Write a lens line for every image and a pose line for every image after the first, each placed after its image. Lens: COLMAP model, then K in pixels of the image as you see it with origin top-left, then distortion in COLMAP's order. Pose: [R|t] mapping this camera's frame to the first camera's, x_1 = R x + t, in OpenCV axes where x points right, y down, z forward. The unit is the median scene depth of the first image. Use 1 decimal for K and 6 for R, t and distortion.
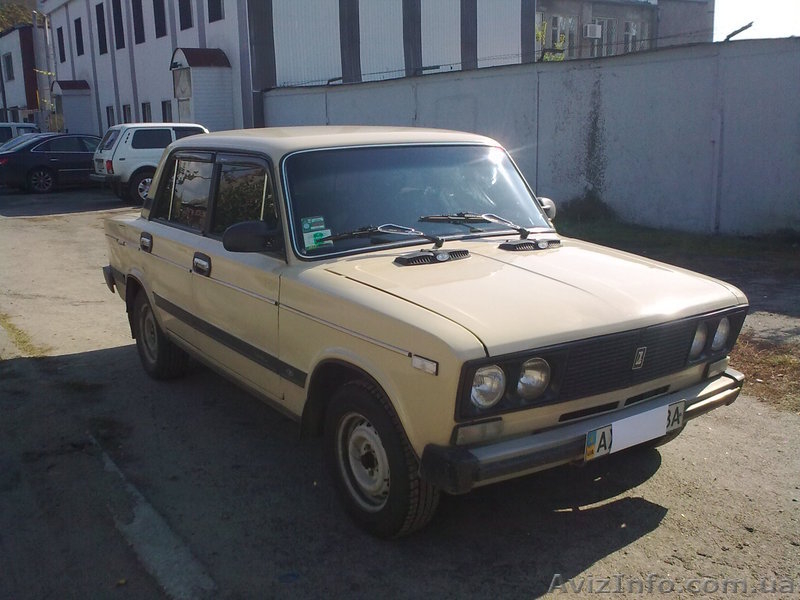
lens RADIAL K [[851.6, 0, 401.4], [0, 851.6, 295.8], [0, 0, 1]] dist [-0.022372, 0.000000]
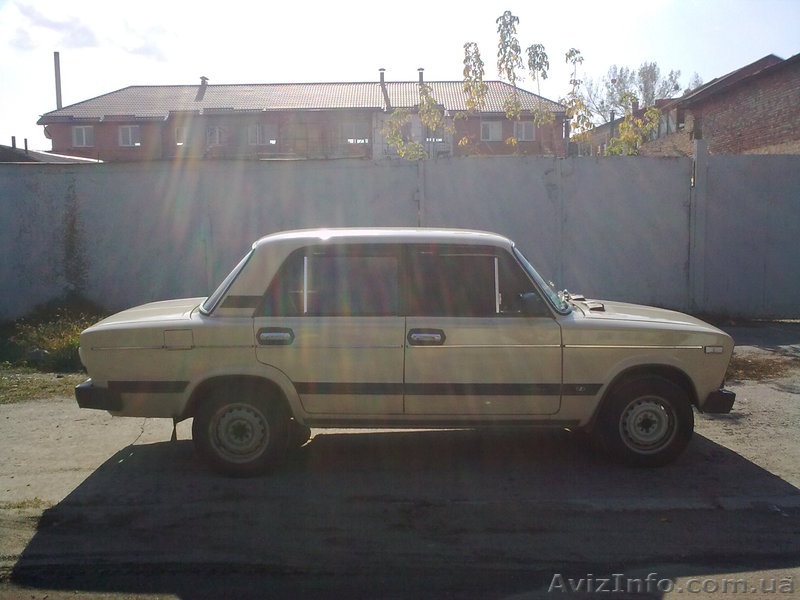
lens RADIAL K [[851.6, 0, 401.9], [0, 851.6, 302.9], [0, 0, 1]] dist [-0.022372, 0.000000]
pose [[0.553865, -0.079024, 0.828848, -0.415735], [0.169603, 0.985322, -0.019393, -0.022446], [-0.815149, 0.151316, 0.559138, 0.109692]]
